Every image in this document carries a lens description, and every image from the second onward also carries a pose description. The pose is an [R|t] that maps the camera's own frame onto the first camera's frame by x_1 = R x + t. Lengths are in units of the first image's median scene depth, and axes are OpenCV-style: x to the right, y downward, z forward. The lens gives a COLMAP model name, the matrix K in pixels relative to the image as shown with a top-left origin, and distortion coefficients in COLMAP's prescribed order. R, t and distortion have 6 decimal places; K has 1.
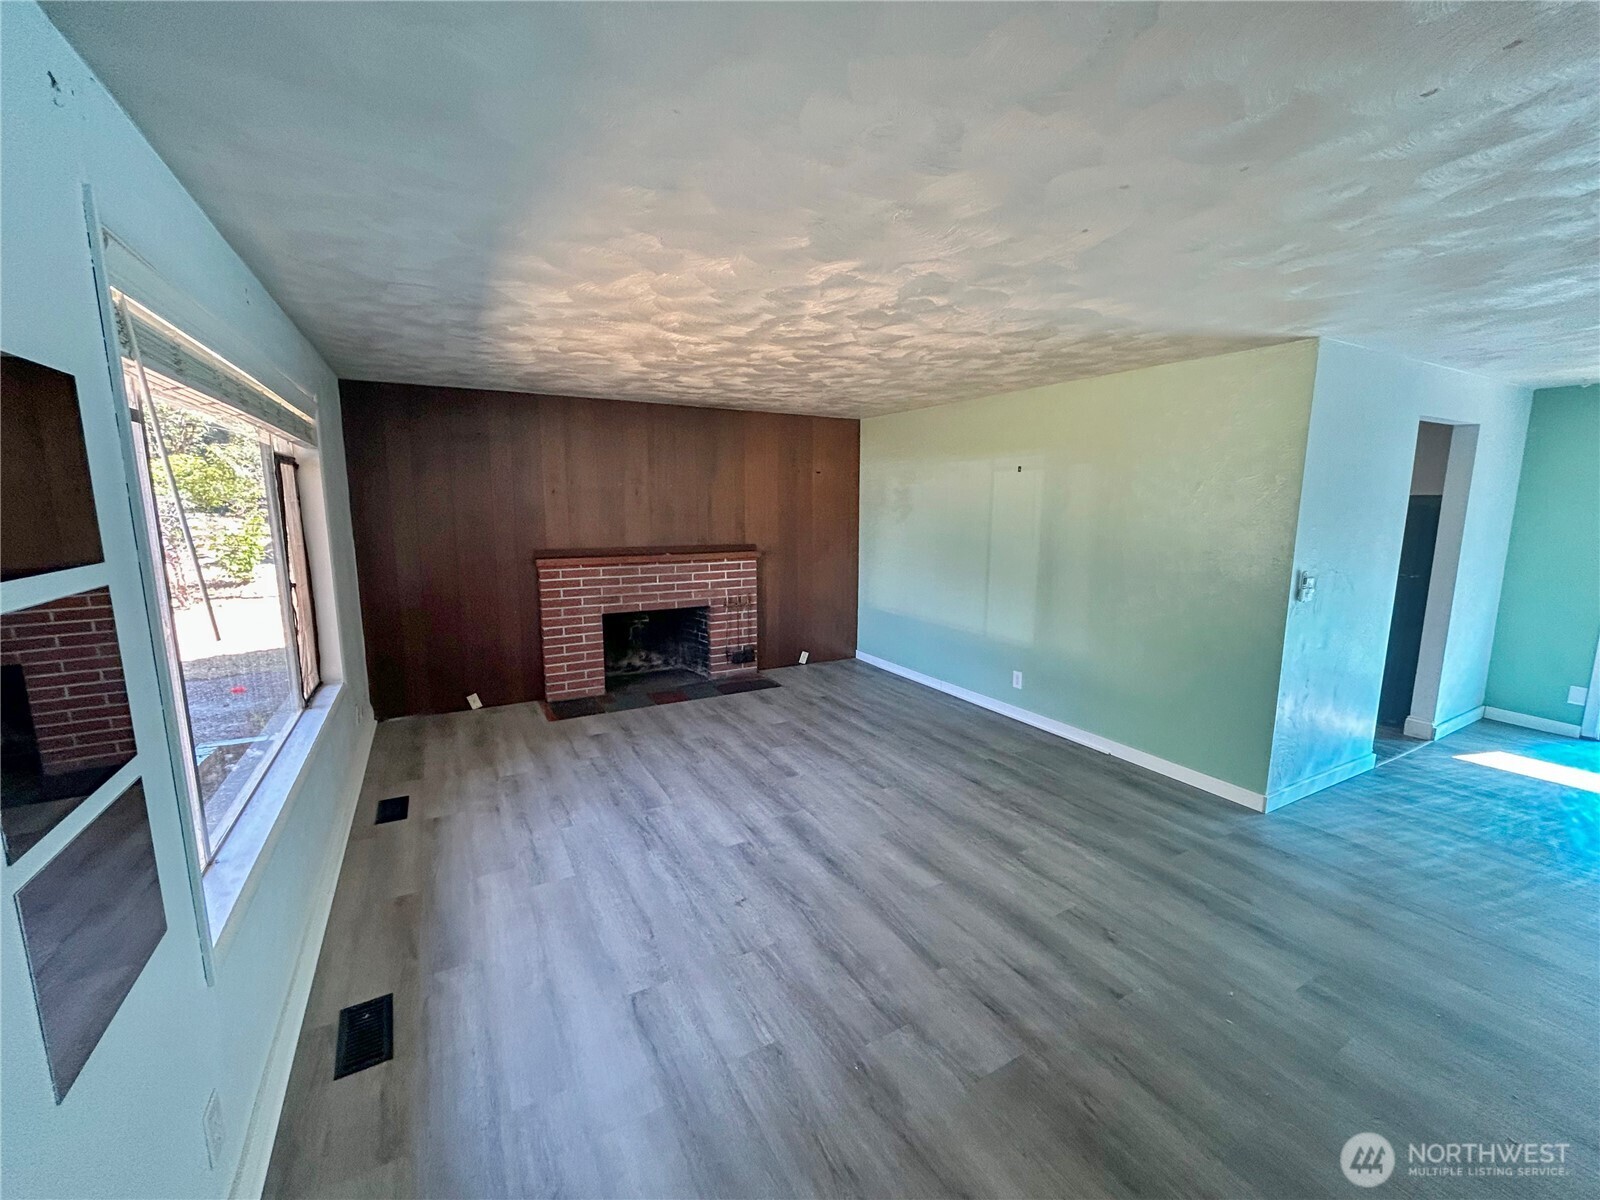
lens RADIAL K [[649.0, 0, 803.1], [0, 649.0, 600.3], [0, 0, 1]] dist [-0.000238, 0.000112]
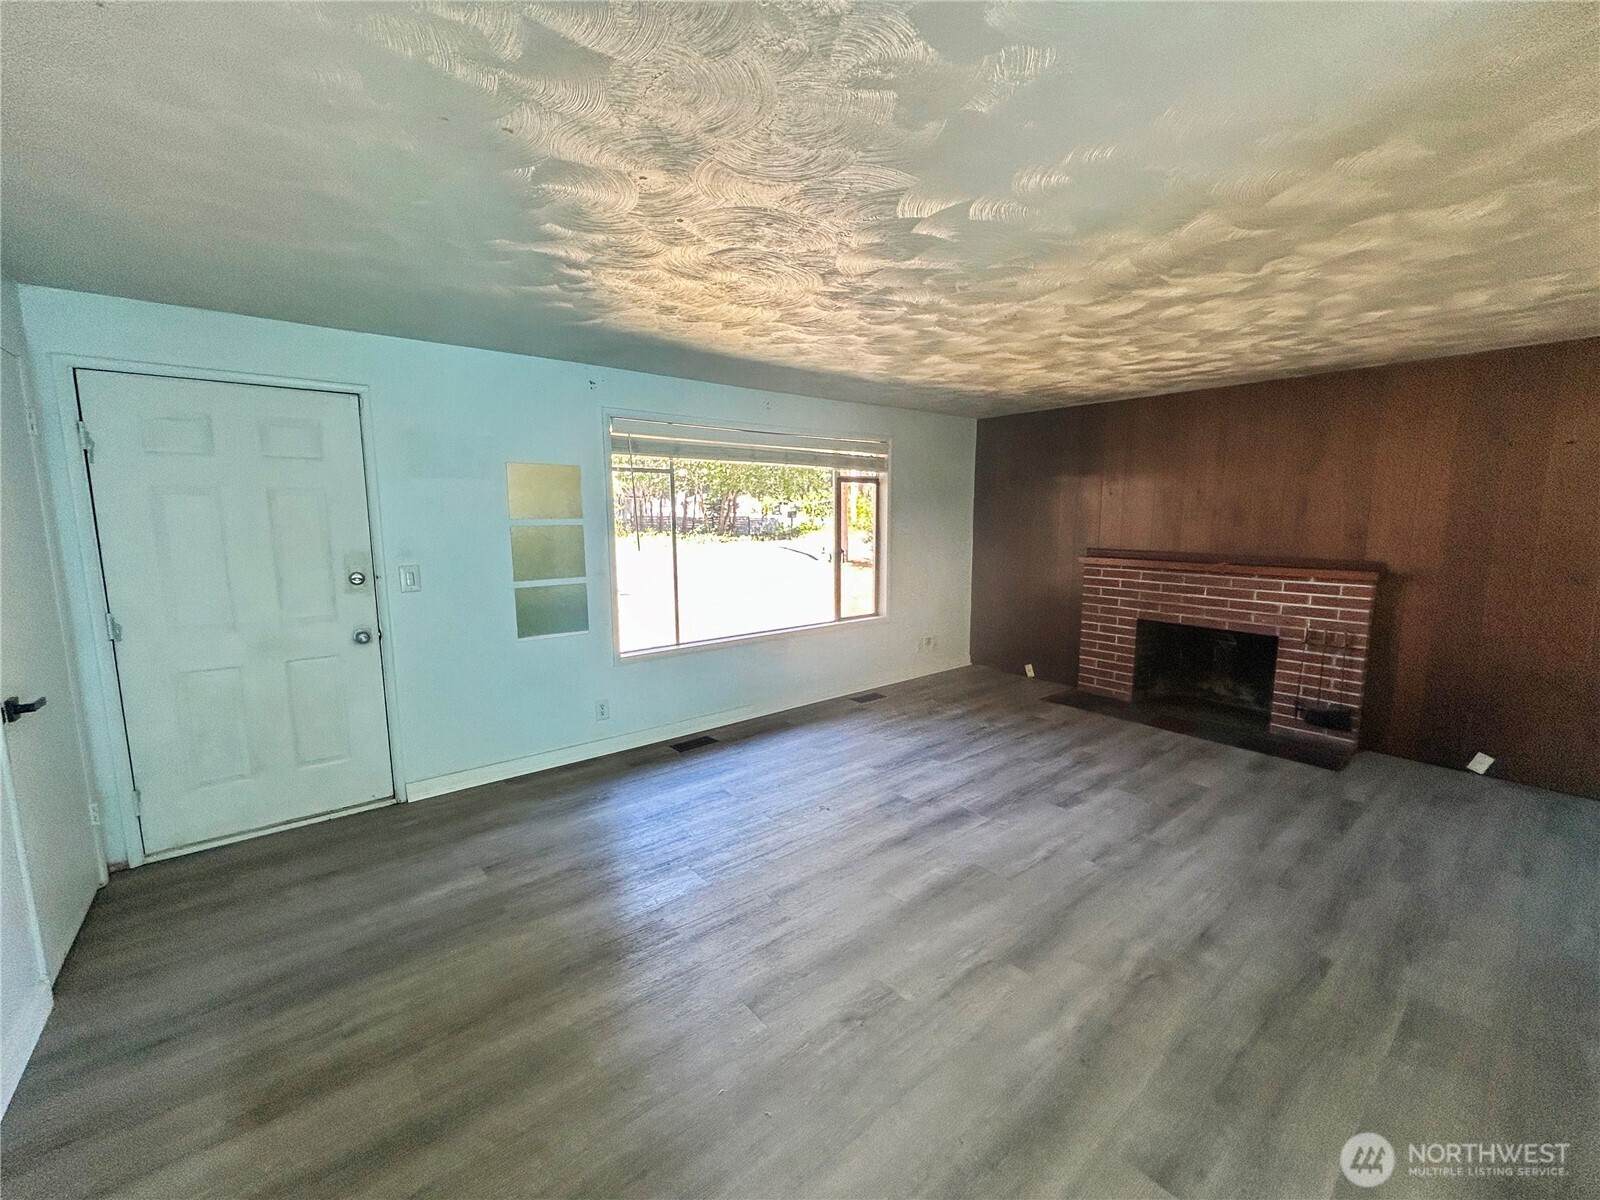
lens RADIAL K [[649.0, 0, 803.1], [0, 649.0, 600.3], [0, 0, 1]] dist [-0.000238, 0.000112]
pose [[0.165377, 0.127827, -0.977911, 0.541754], [-0.145844, 0.983833, 0.103937, -0.033393], [0.975387, 0.125434, 0.181346, 0.331780]]
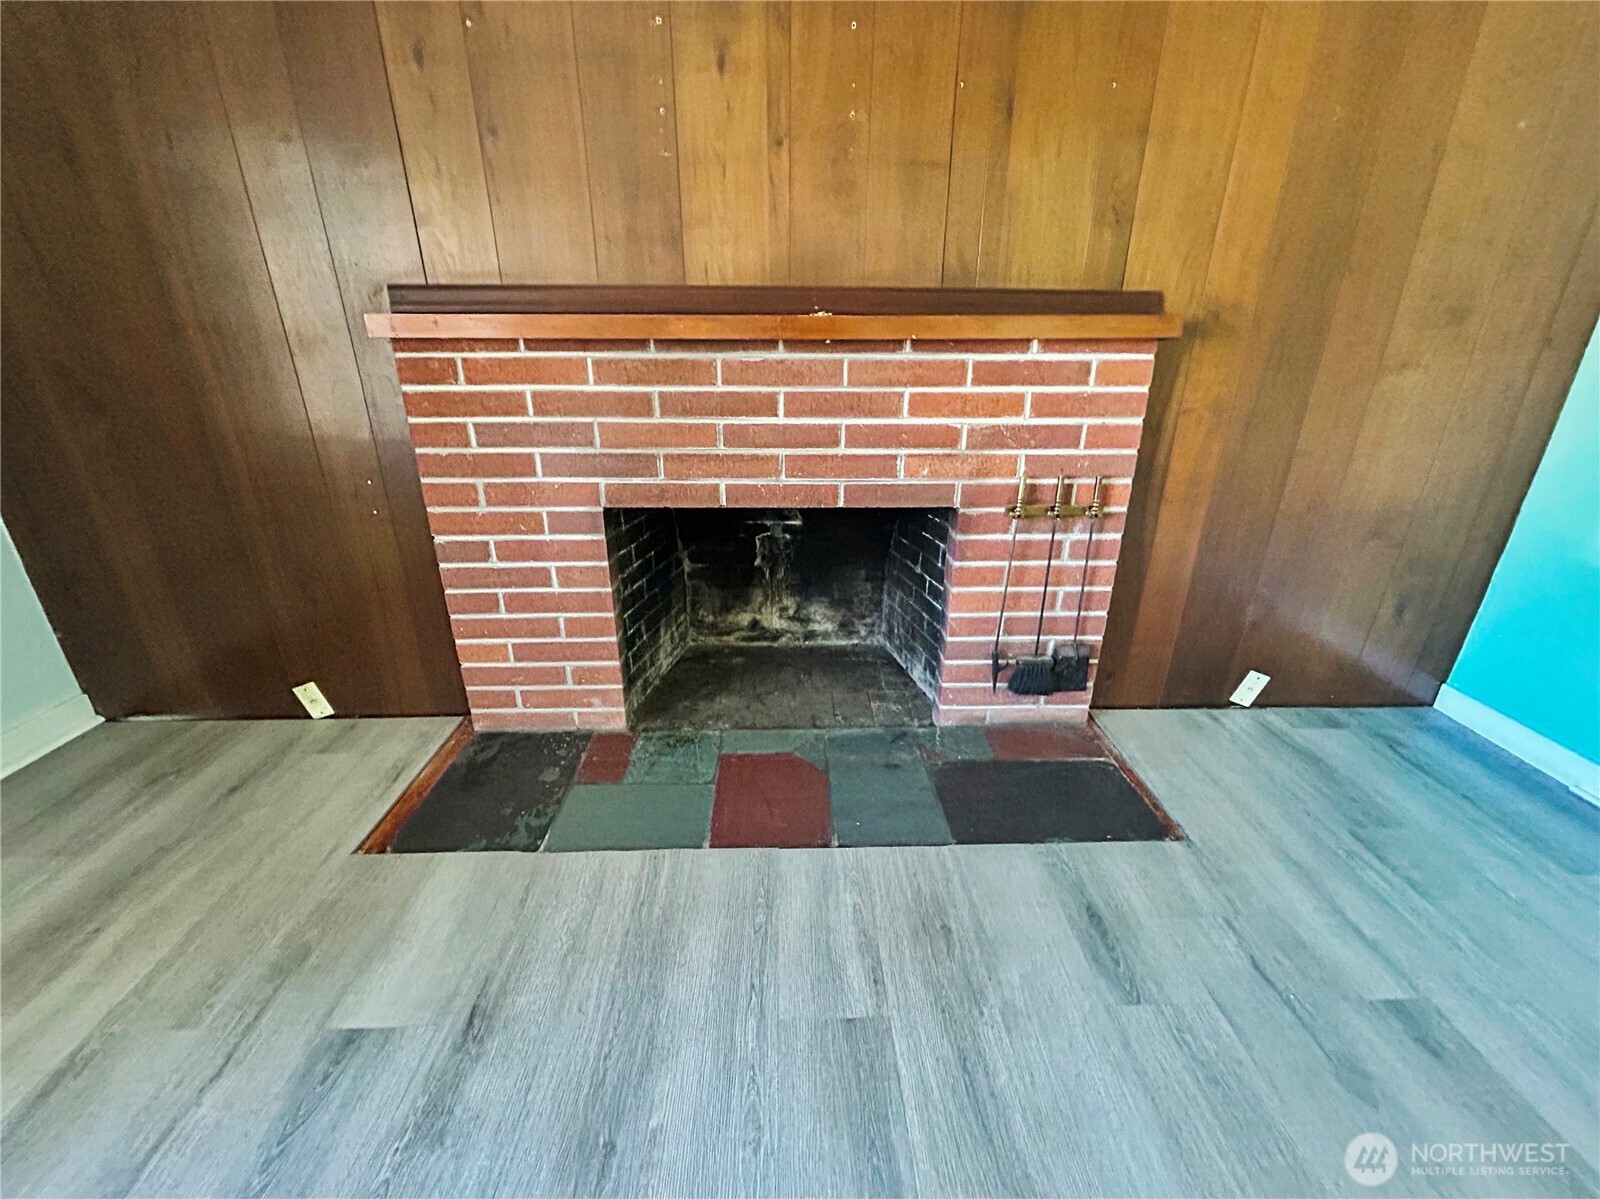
lens RADIAL K [[649.0, 0, 803.1], [0, 649.0, 599.8], [0, 0, 1]] dist [-0.000238, 0.000112]
pose [[0.883994, 0.172022, -0.434699, -0.073757], [-0.068738, 0.967561, 0.243105, -0.019751], [0.462417, -0.185023, 0.867143, 0.748745]]
